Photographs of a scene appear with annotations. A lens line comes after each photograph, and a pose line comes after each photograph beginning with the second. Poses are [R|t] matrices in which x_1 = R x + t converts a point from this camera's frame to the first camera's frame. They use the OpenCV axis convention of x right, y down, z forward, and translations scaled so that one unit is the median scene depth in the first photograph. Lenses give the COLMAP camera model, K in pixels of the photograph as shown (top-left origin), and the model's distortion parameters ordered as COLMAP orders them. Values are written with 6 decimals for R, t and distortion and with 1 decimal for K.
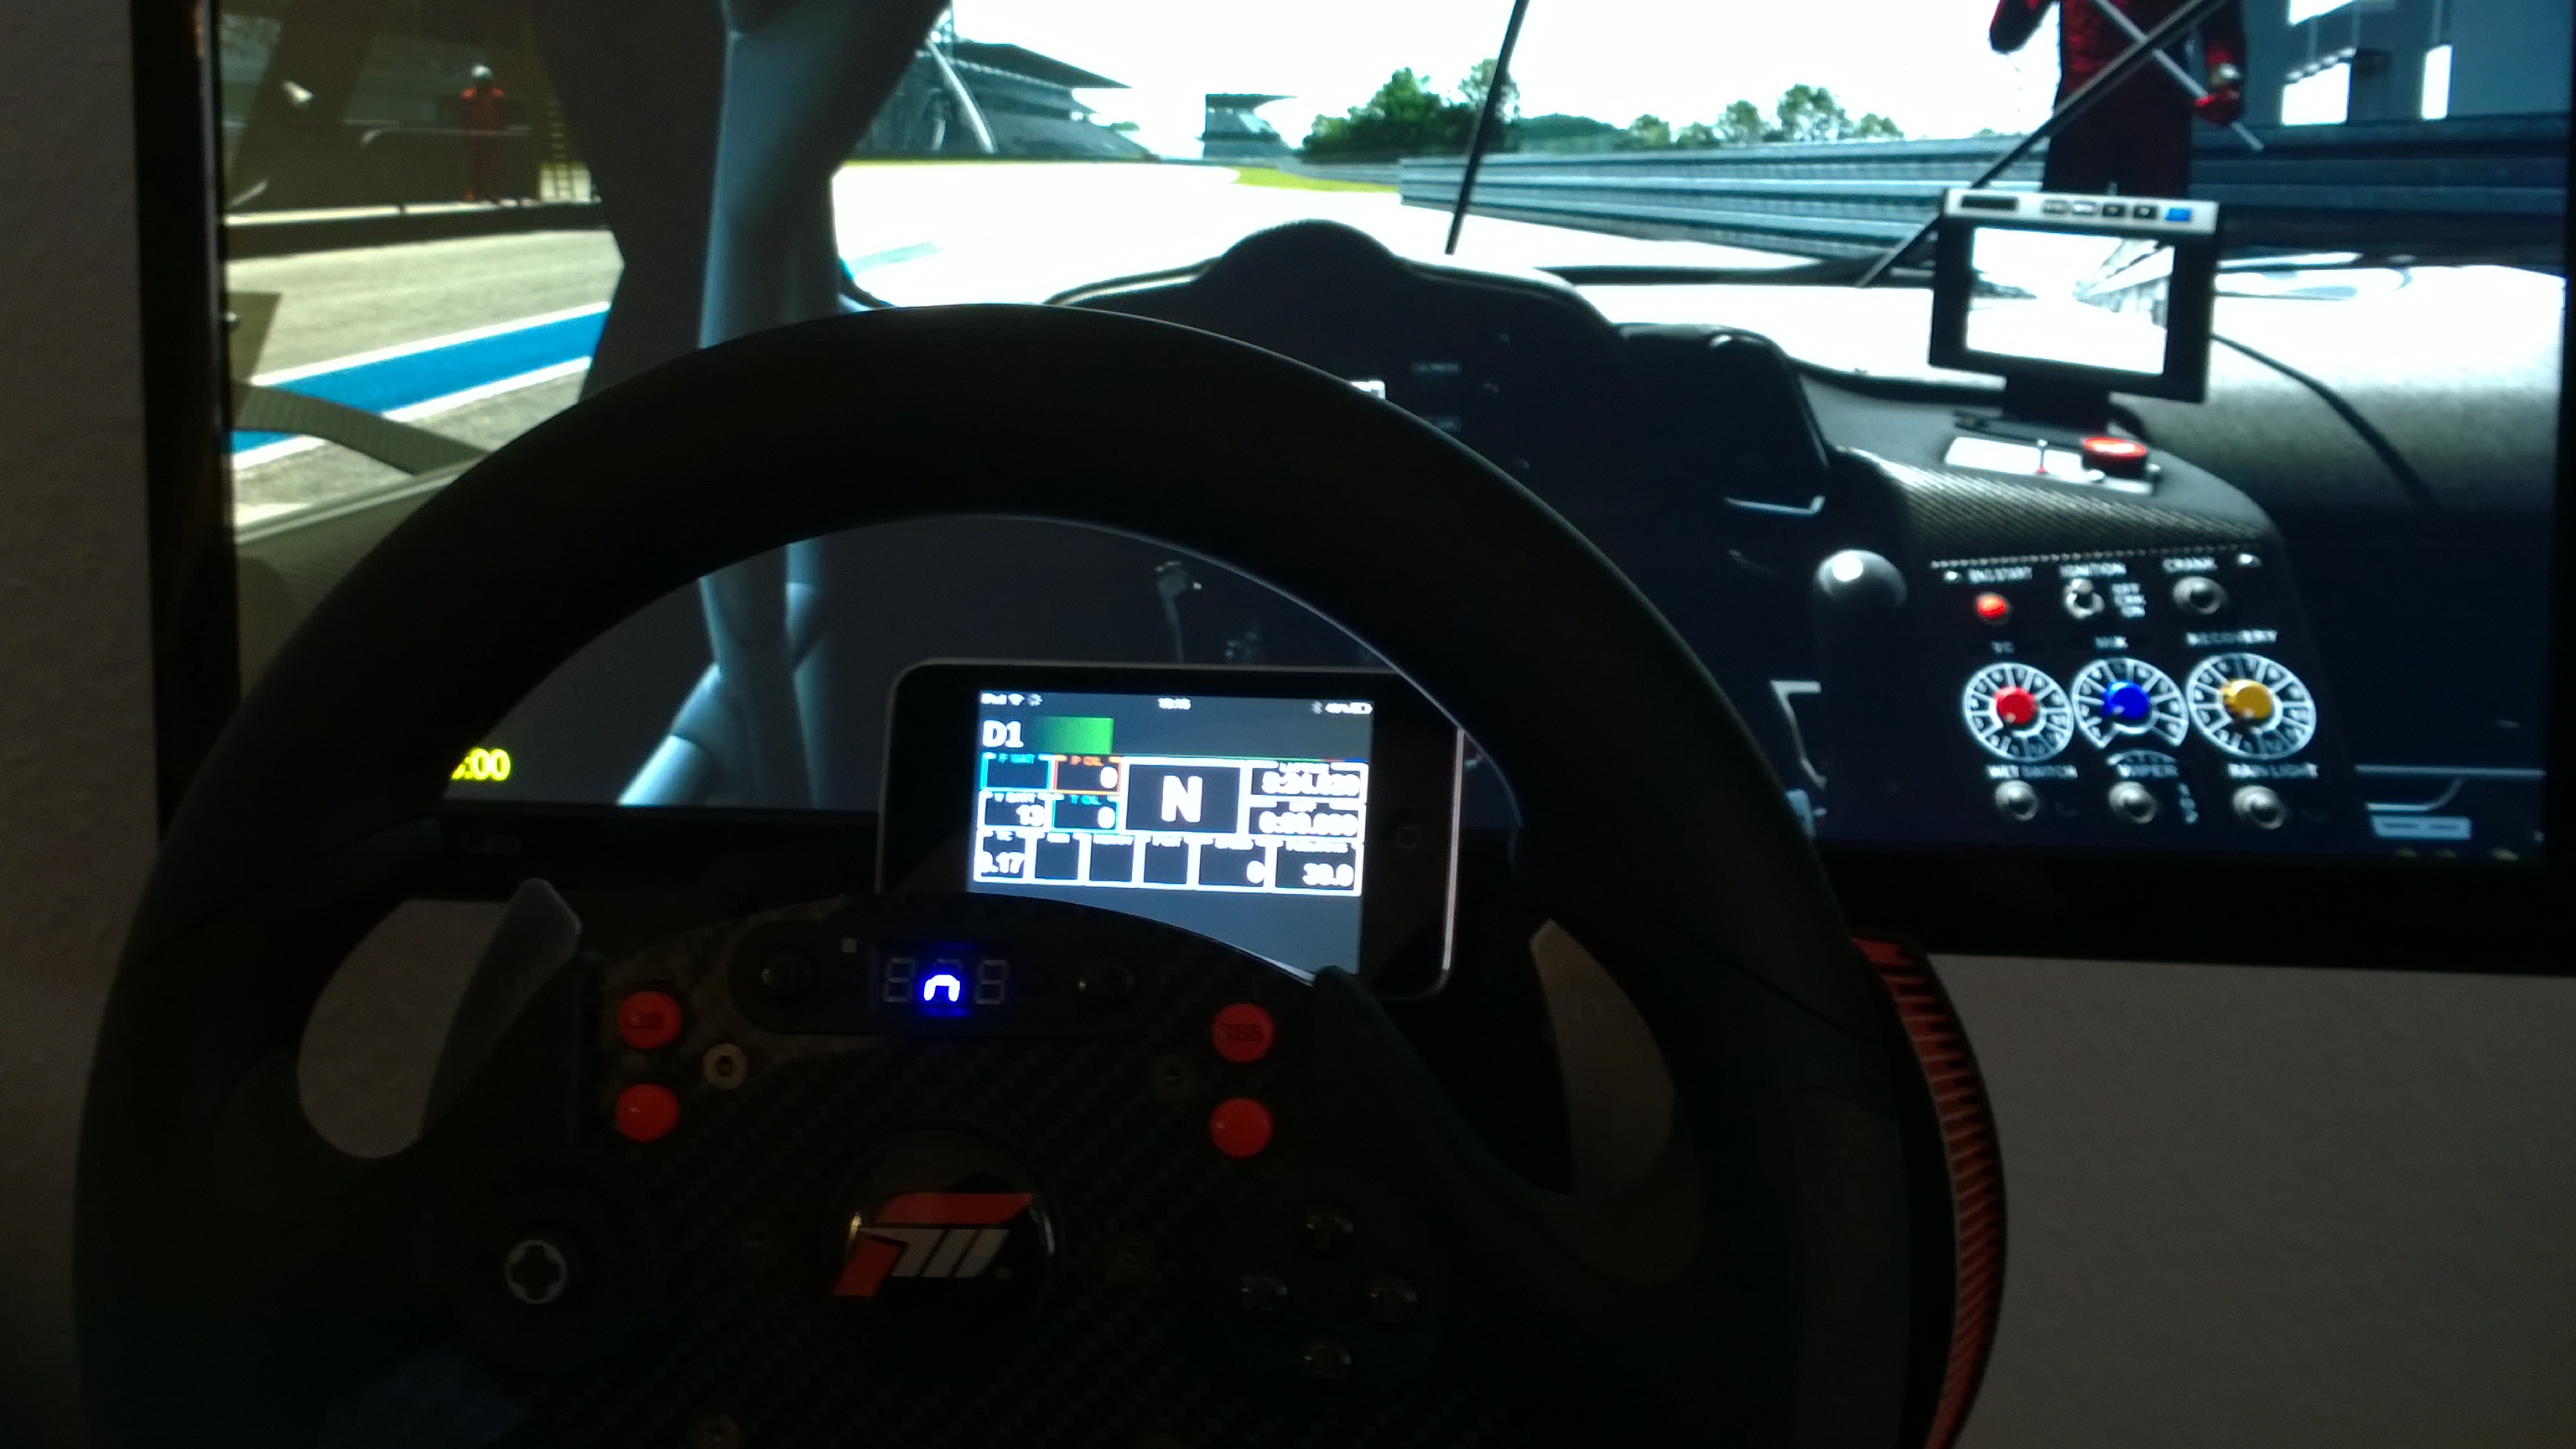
lens RADIAL K [[3929.4, 0, 1288.0], [0, 3929.4, 724.5], [0, 0, 1]] dist [-0.027429, 0.045954]
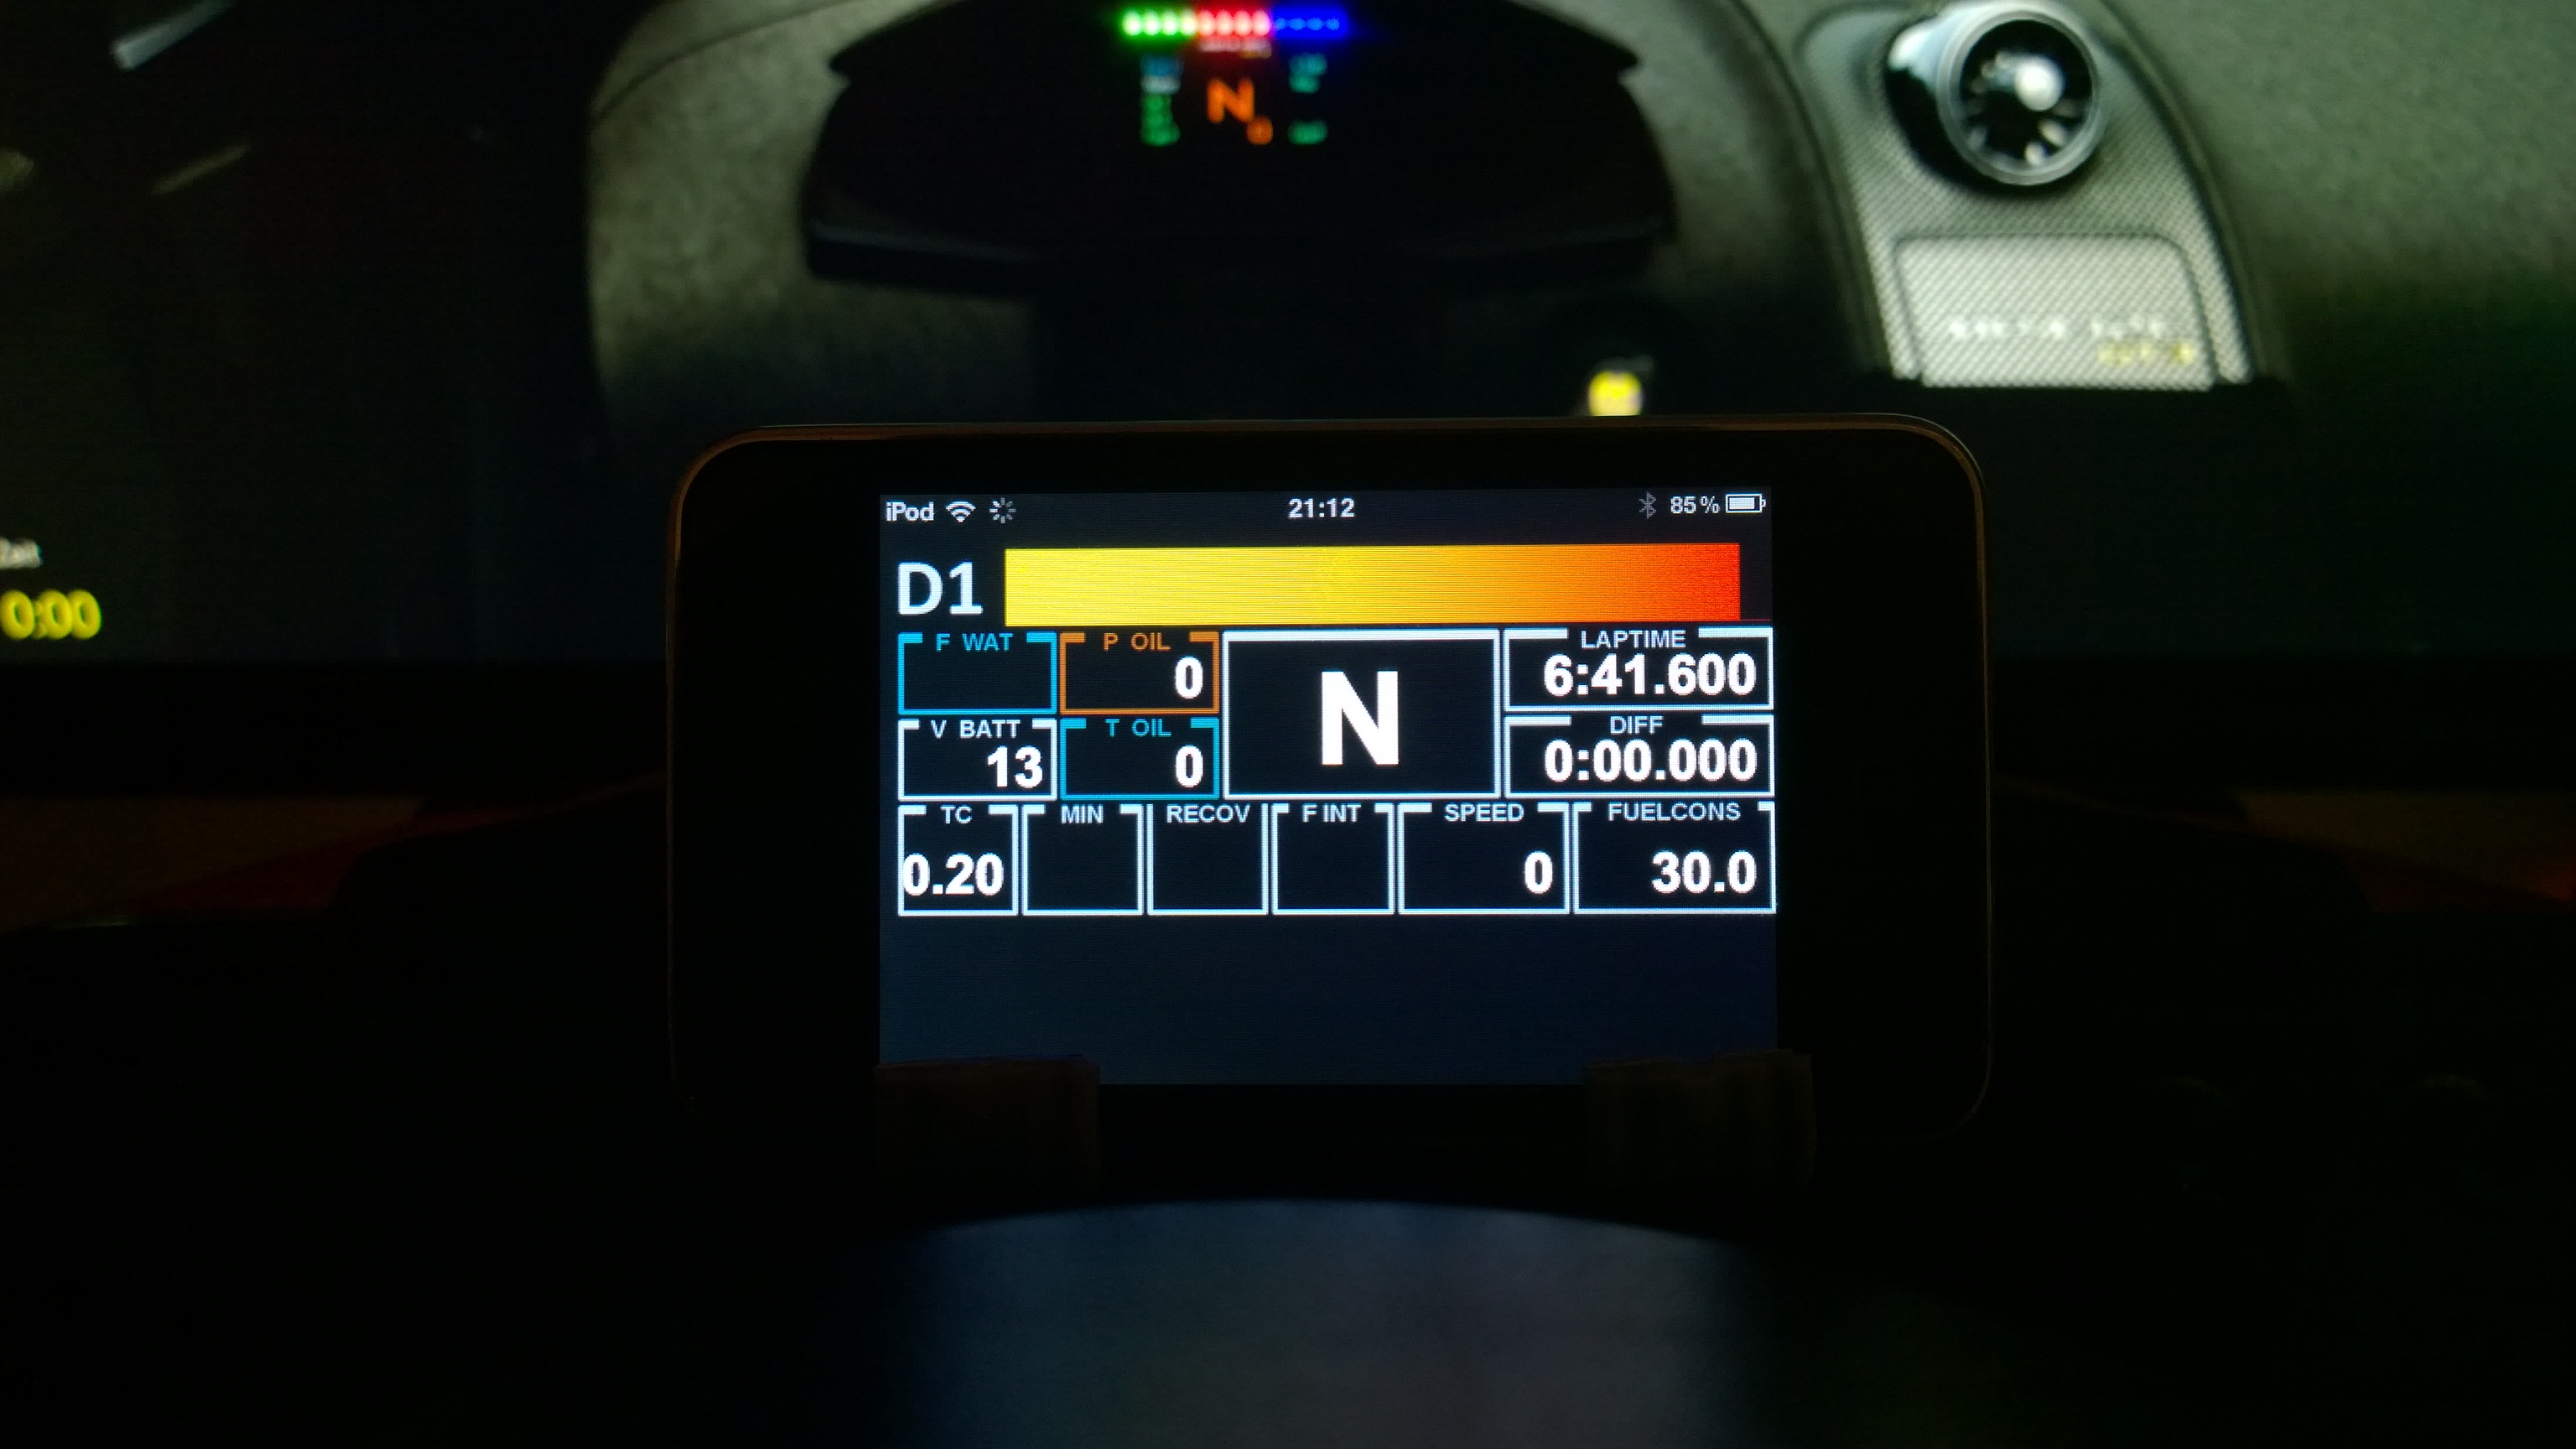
lens RADIAL K [[2062.5, 0, 1288.0], [0, 2062.5, 724.5], [0, 0, 1]] dist [0.001856, 0.000932]
pose [[0.976714, -0.060843, 0.205738, -0.070431], [0.036961, 0.992326, 0.117993, -0.007228], [-0.211338, -0.107641, 0.971468, 0.645471]]
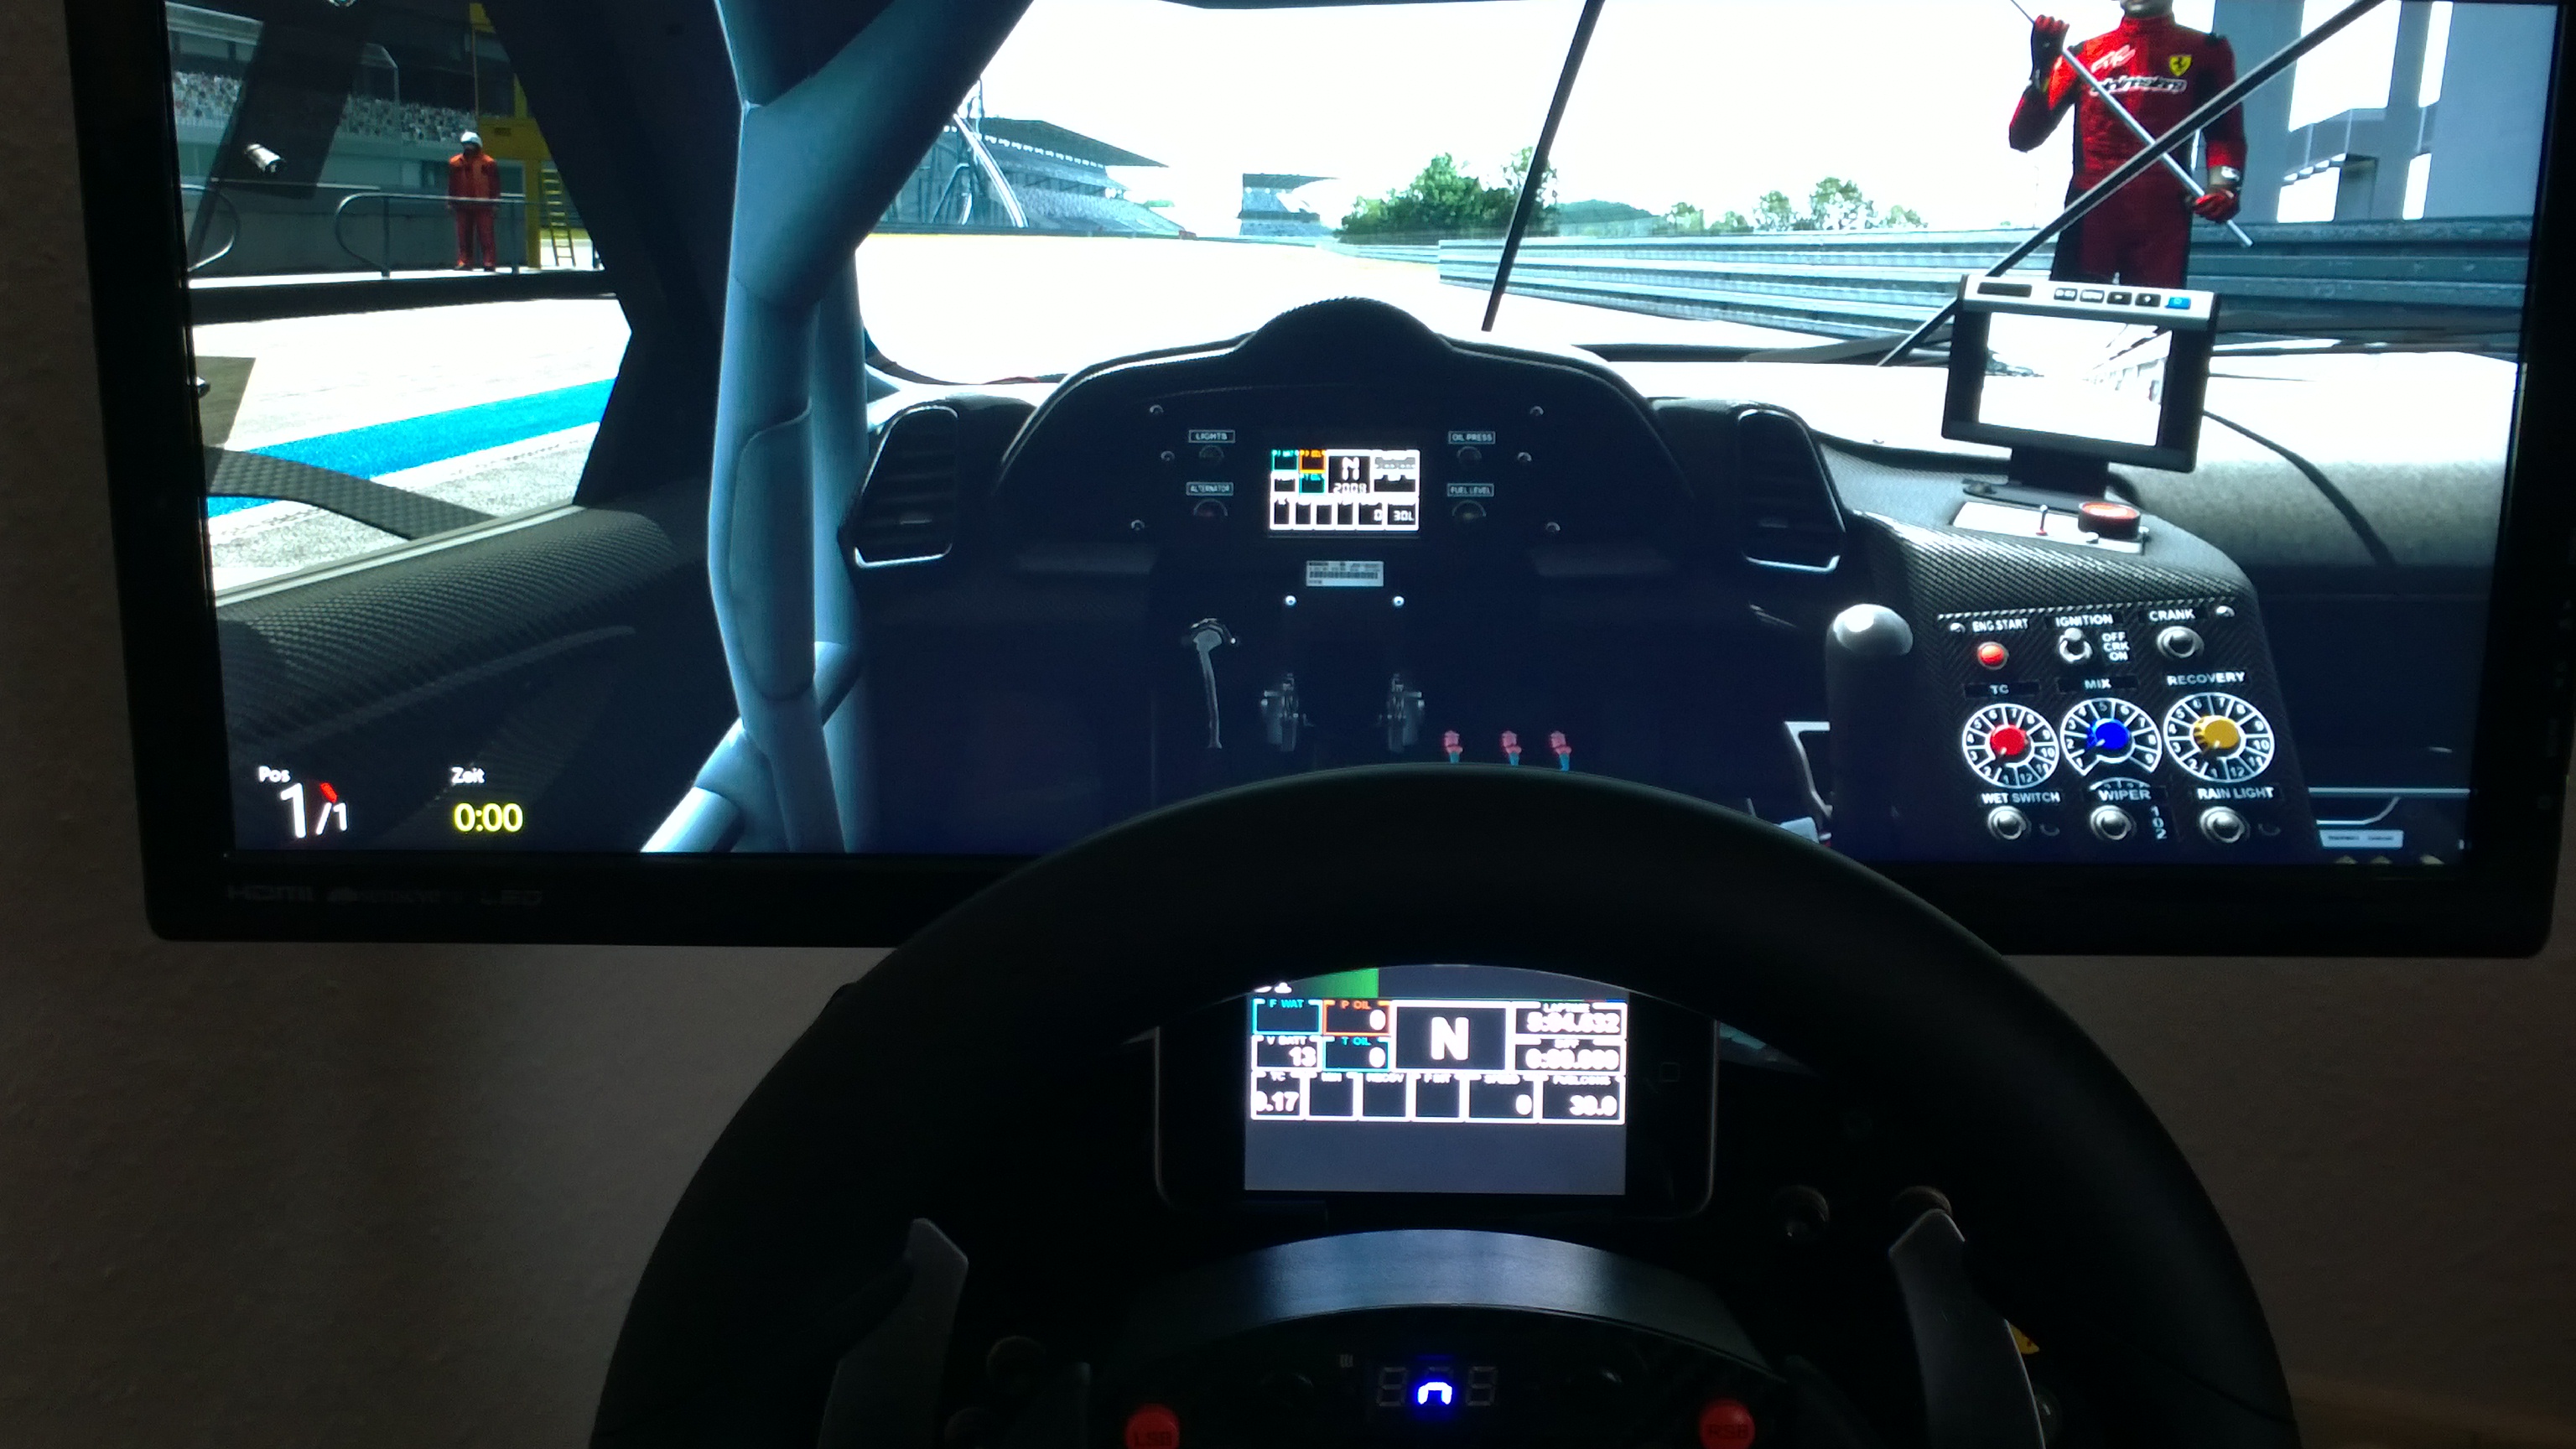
lens RADIAL K [[3929.4, 0, 1288.0], [0, 3929.4, 724.5], [0, 0, 1]] dist [-0.027429, 0.045954]
pose [[0.974393, -0.063399, 0.215728, -0.247381], [0.018616, 0.978879, 0.203593, -0.237388], [-0.224080, -0.194364, 0.954993, 0.004025]]
